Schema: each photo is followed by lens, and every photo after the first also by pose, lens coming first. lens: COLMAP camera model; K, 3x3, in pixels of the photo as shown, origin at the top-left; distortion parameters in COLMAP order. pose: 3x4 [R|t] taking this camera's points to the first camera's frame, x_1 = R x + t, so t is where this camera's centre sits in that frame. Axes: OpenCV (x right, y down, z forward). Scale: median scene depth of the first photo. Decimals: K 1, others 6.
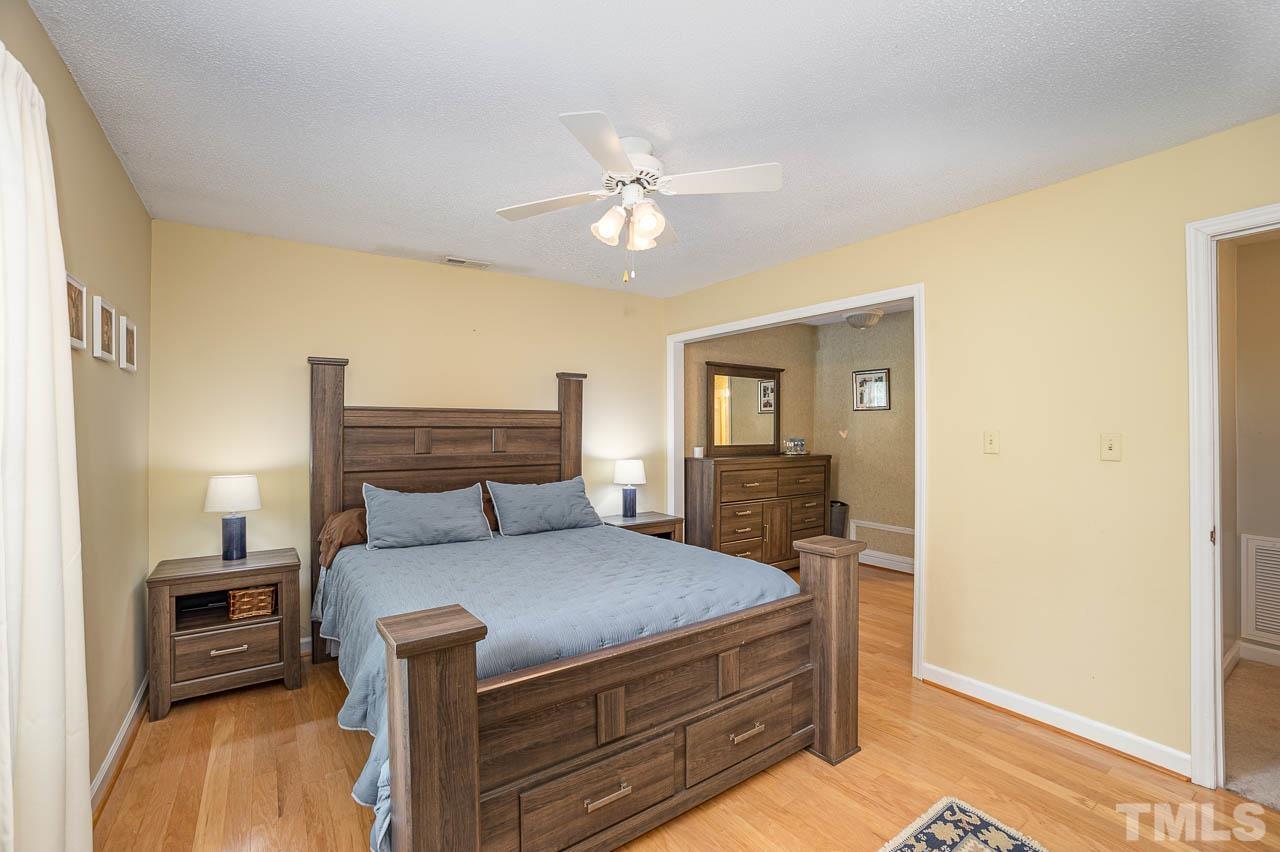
lens RADIAL K [[534.1, 0, 640.0], [0, 534.1, 426.0], [0, 0, 1]] dist [-0.043985, 0.000113]
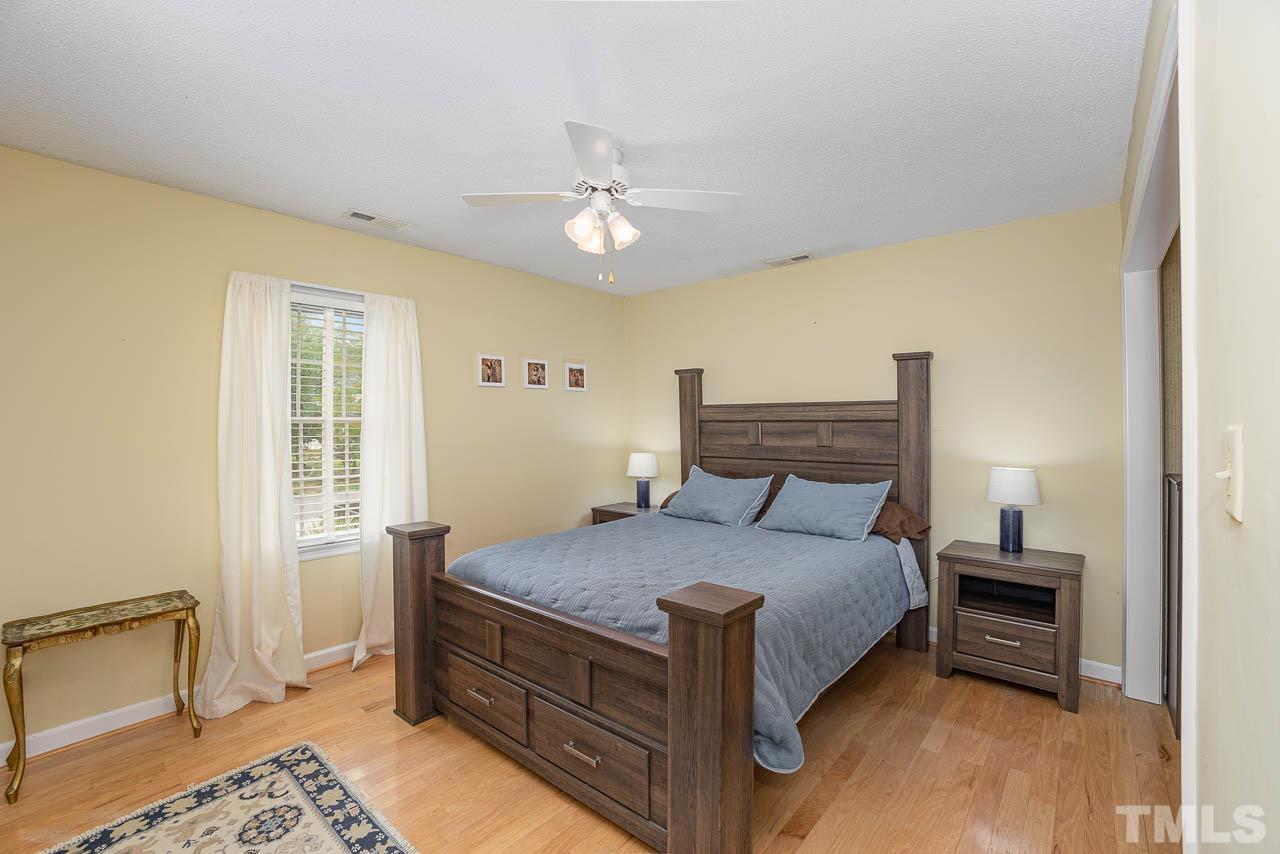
lens RADIAL K [[540.1, 0, 640.0], [0, 540.1, 427.0], [0, 0, 1]] dist [-0.000102, 0.000049]
pose [[0.268119, 0.005974, -0.963367, 0.565467], [0.006516, 0.999947, 0.008014, 0.003694], [0.963364, -0.008426, 0.268065, 0.424460]]
